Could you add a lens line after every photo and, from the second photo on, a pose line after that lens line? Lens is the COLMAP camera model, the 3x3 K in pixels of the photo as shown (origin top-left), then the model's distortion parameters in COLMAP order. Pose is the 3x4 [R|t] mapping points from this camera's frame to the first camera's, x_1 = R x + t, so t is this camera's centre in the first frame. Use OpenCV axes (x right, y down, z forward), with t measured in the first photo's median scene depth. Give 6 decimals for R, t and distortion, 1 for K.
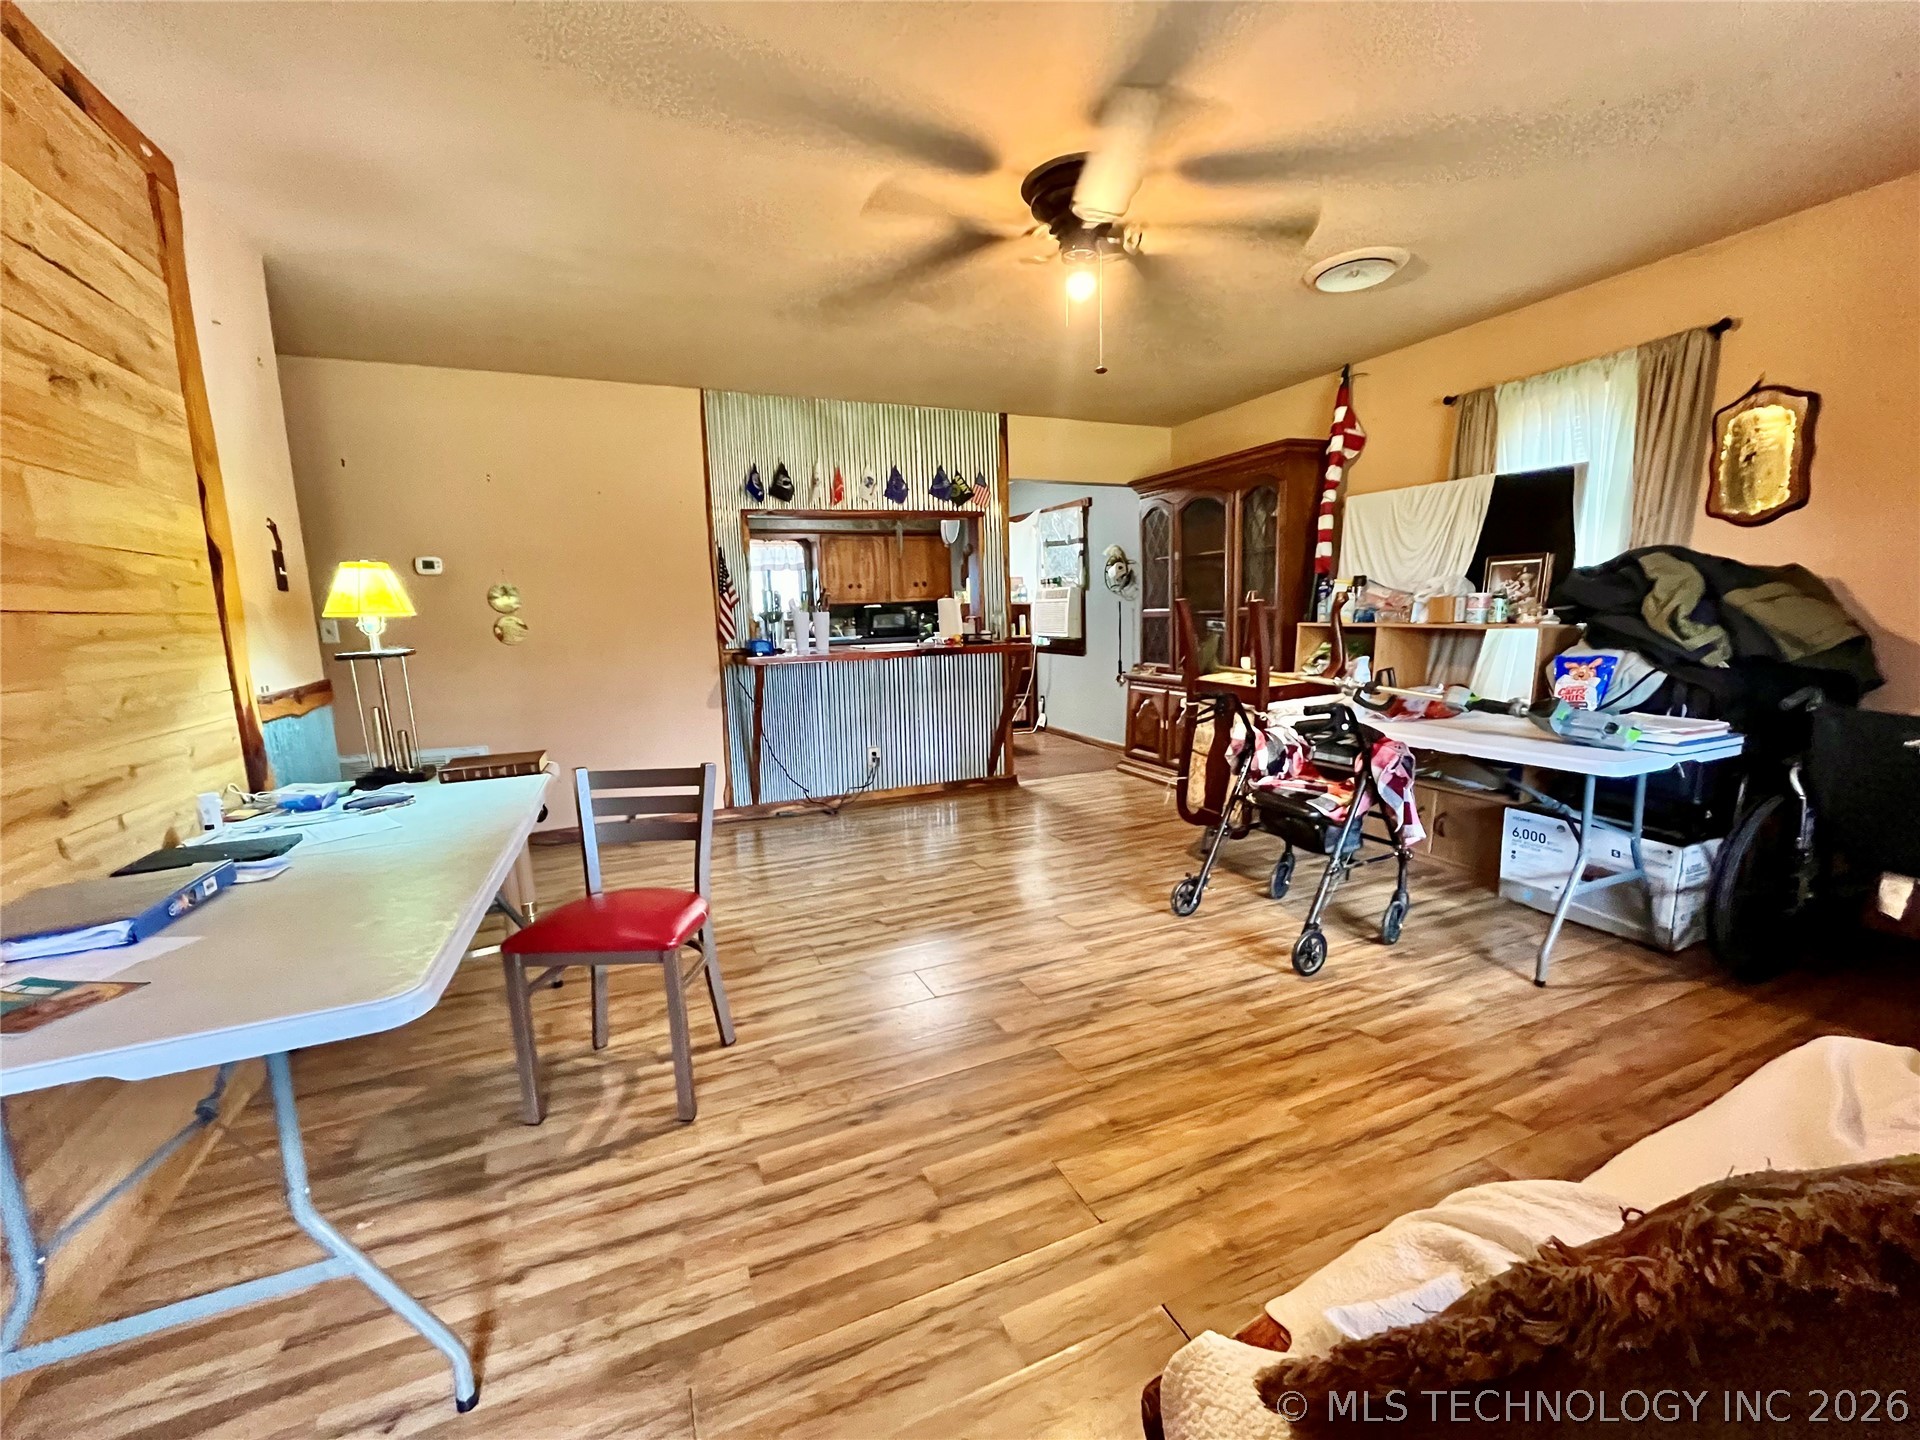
lens RADIAL K [[770.0, 0, 956.6], [0, 770.0, 723.2], [0, 0, 1]] dist [-0.002636, -0.000530]
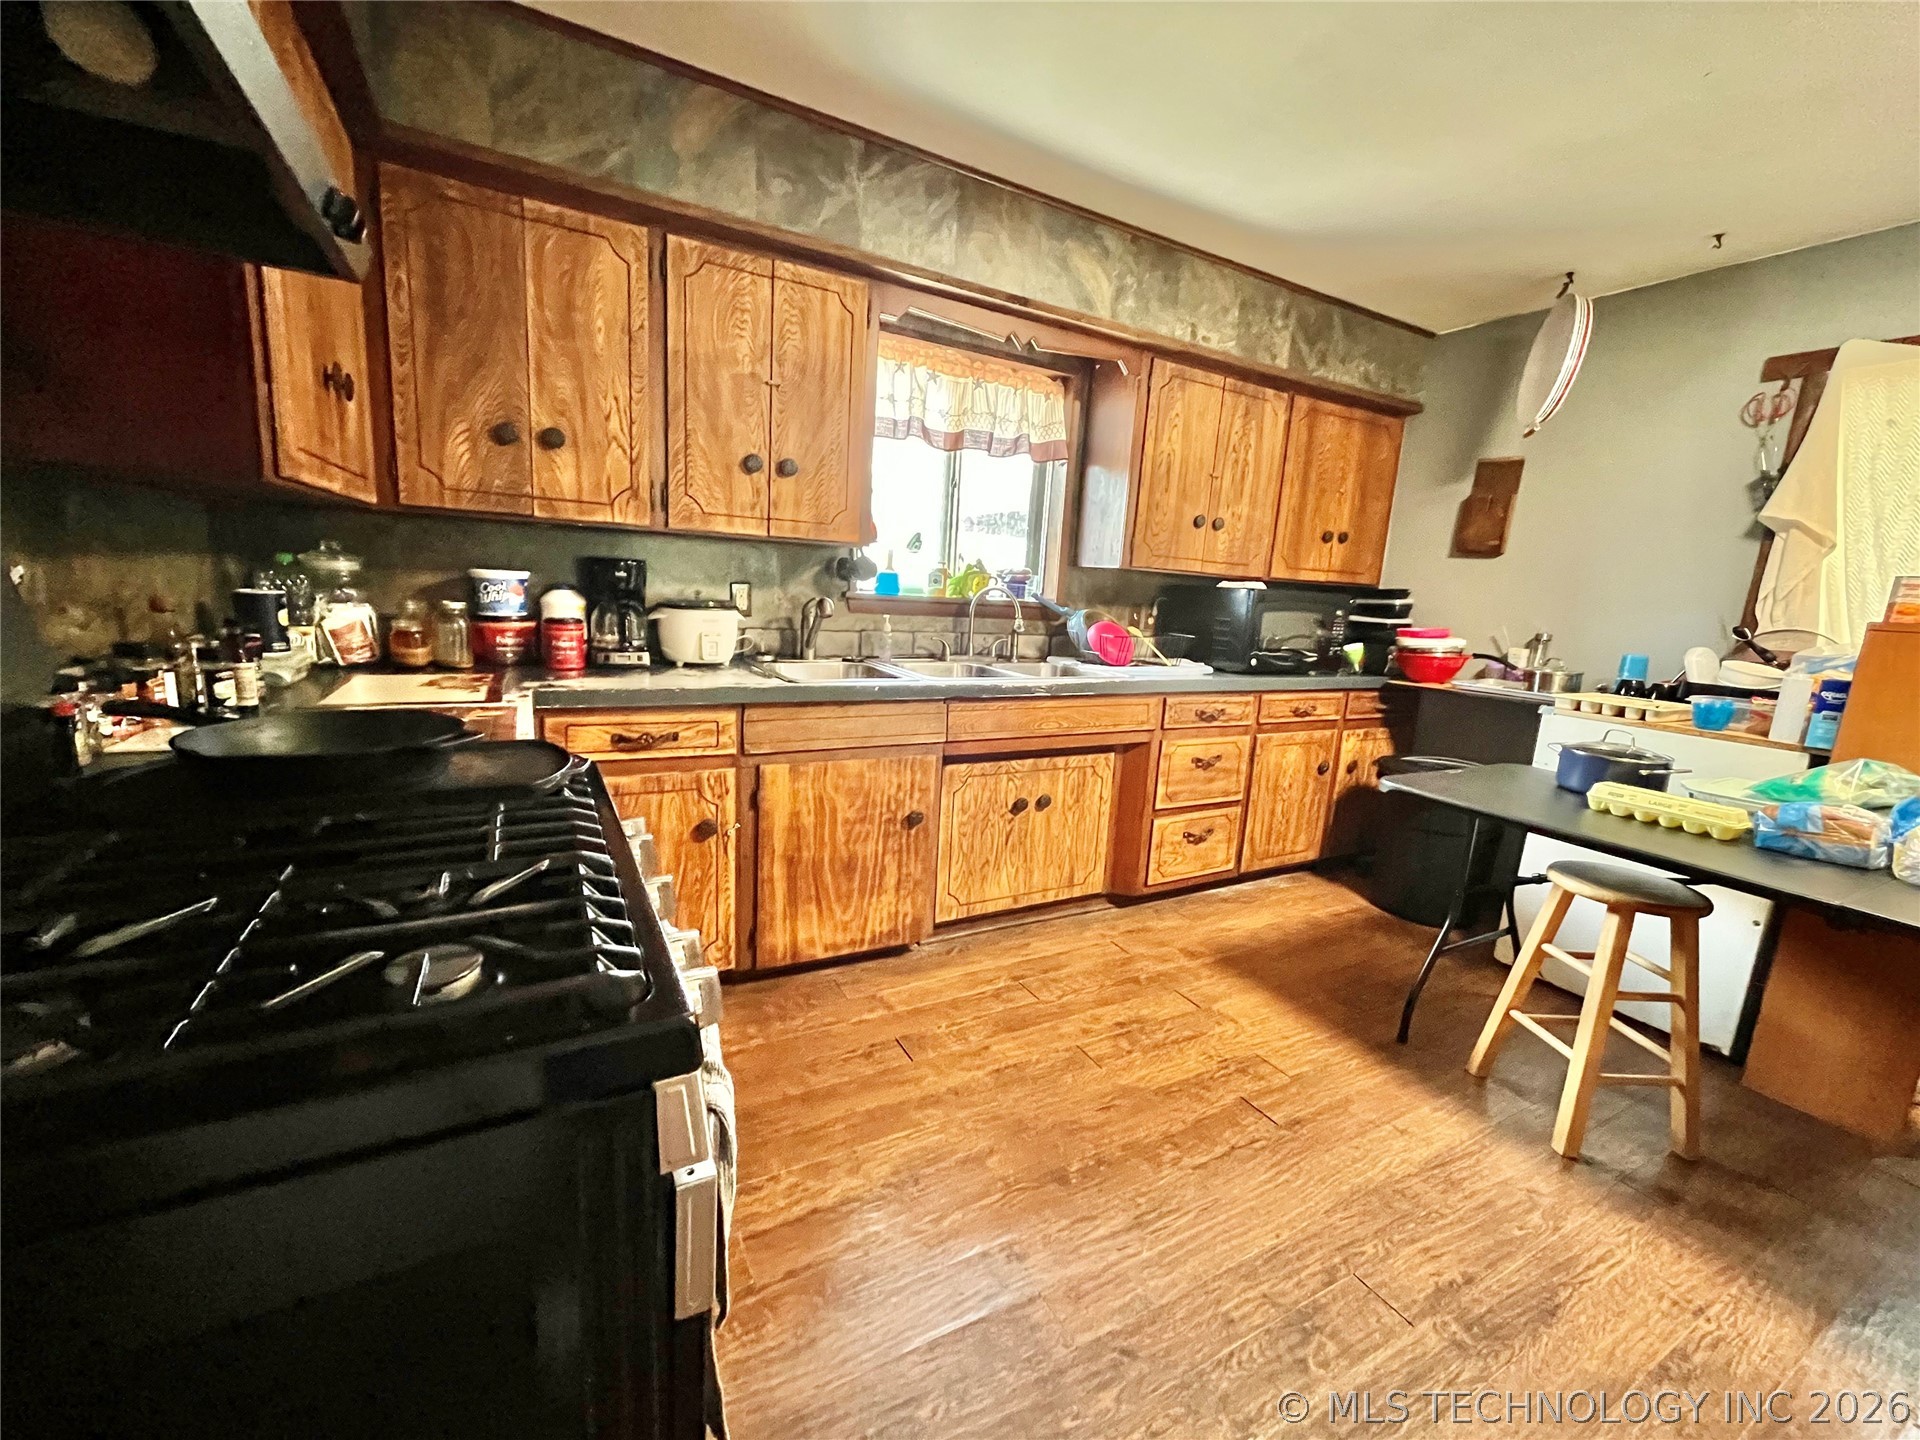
lens RADIAL K [[770.0, 0, 956.1], [0, 770.0, 723.1], [0, 0, 1]] dist [-0.002636, -0.000530]
pose [[0.991138, 0.073964, 0.110335, -0.371832], [-0.078507, 0.996212, 0.037404, -0.120850], [-0.107151, -0.045735, 0.993190, 0.875401]]
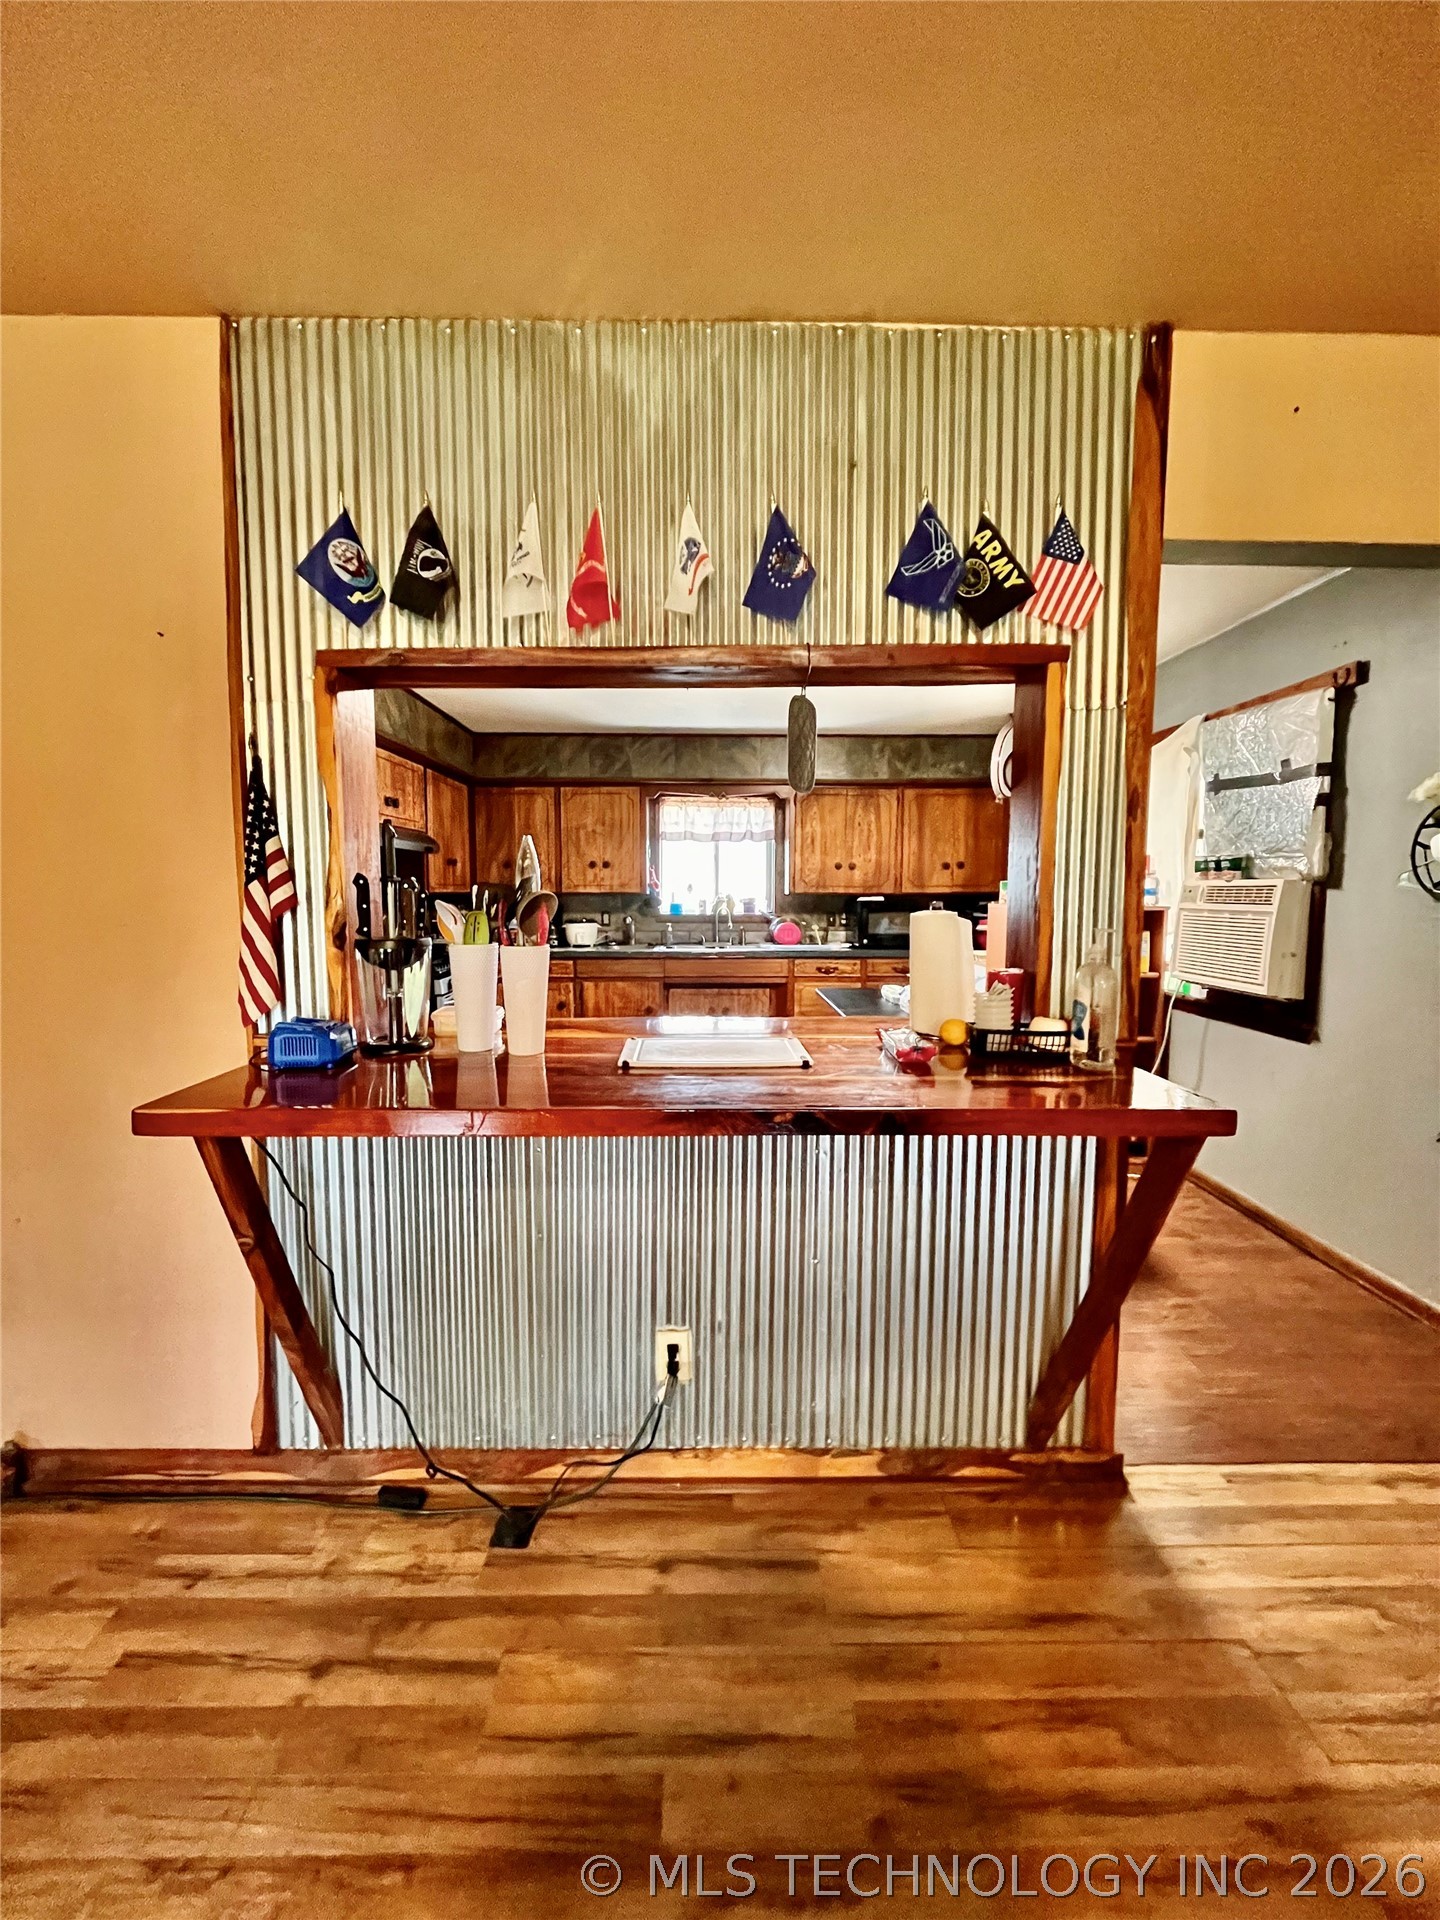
lens RADIAL K [[770.0, 0, 719.3], [0, 770.0, 956.1], [0, 0, 1]] dist [-0.002636, -0.000530]
pose [[0.923998, 0.065042, -0.376825, 0.023247], [-0.086615, 0.995415, -0.040571, -0.091796], [0.372459, 0.070126, 0.925395, 0.499481]]
